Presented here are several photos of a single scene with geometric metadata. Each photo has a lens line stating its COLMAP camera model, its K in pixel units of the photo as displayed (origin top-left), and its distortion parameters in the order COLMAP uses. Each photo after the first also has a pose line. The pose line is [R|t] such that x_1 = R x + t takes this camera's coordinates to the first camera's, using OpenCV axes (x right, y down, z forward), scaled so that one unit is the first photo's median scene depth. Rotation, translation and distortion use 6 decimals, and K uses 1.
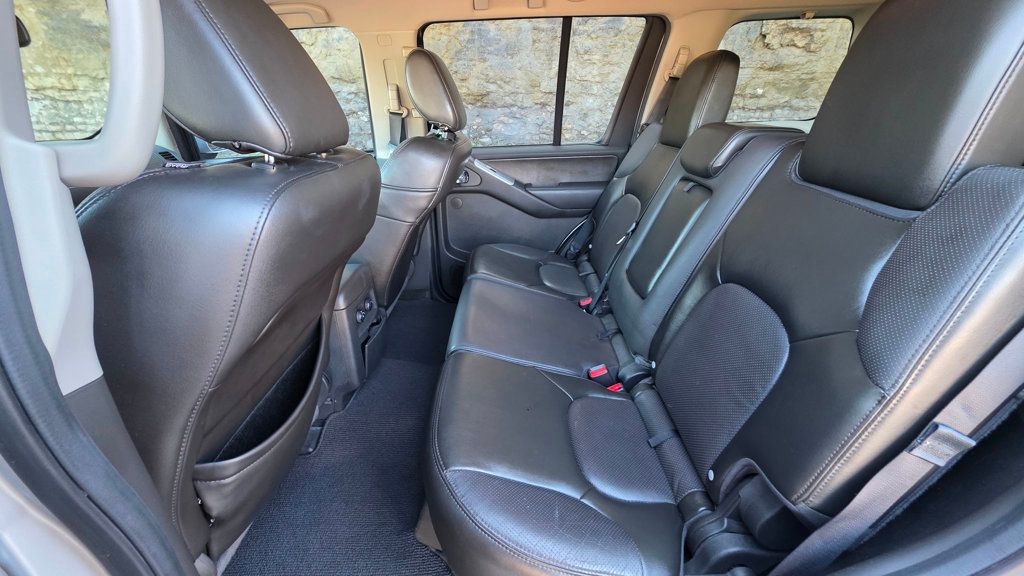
lens RADIAL K [[405.8, 0, 514.4], [0, 405.8, 288.4], [0, 0, 1]] dist [-0.005011, 0.002315]
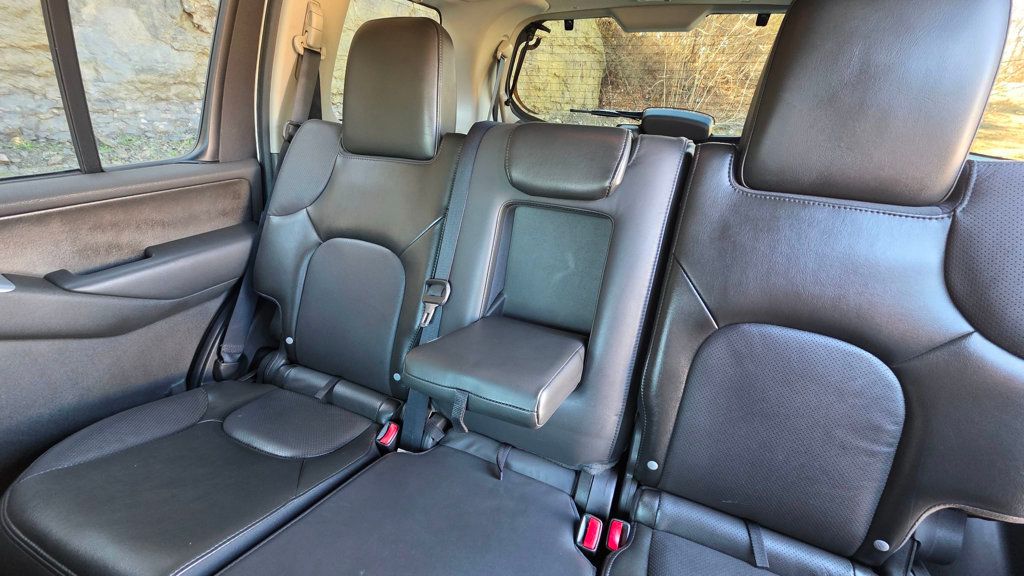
lens RADIAL K [[405.8, 0, 513.9], [0, 405.8, 290.2], [0, 0, 1]] dist [-0.005011, 0.002315]
pose [[0.404571, -0.358002, 0.841520, -0.033090], [0.343477, 0.912305, 0.222986, -0.045966], [-0.847553, 0.198829, 0.492058, 0.109485]]
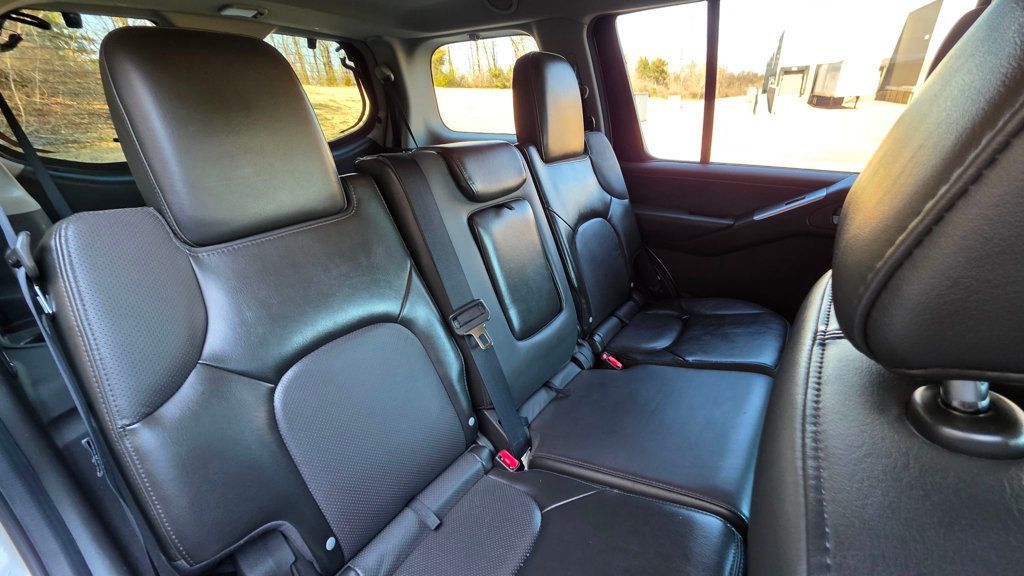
lens RADIAL K [[405.8, 0, 511.1], [0, 405.8, 295.3], [0, 0, 1]] dist [-0.005011, 0.002315]
pose [[-0.795477, -0.224651, 0.562804, -0.021310], [0.288071, 0.676903, 0.677361, -0.110068], [-0.533133, 0.700953, -0.473745, 0.231906]]
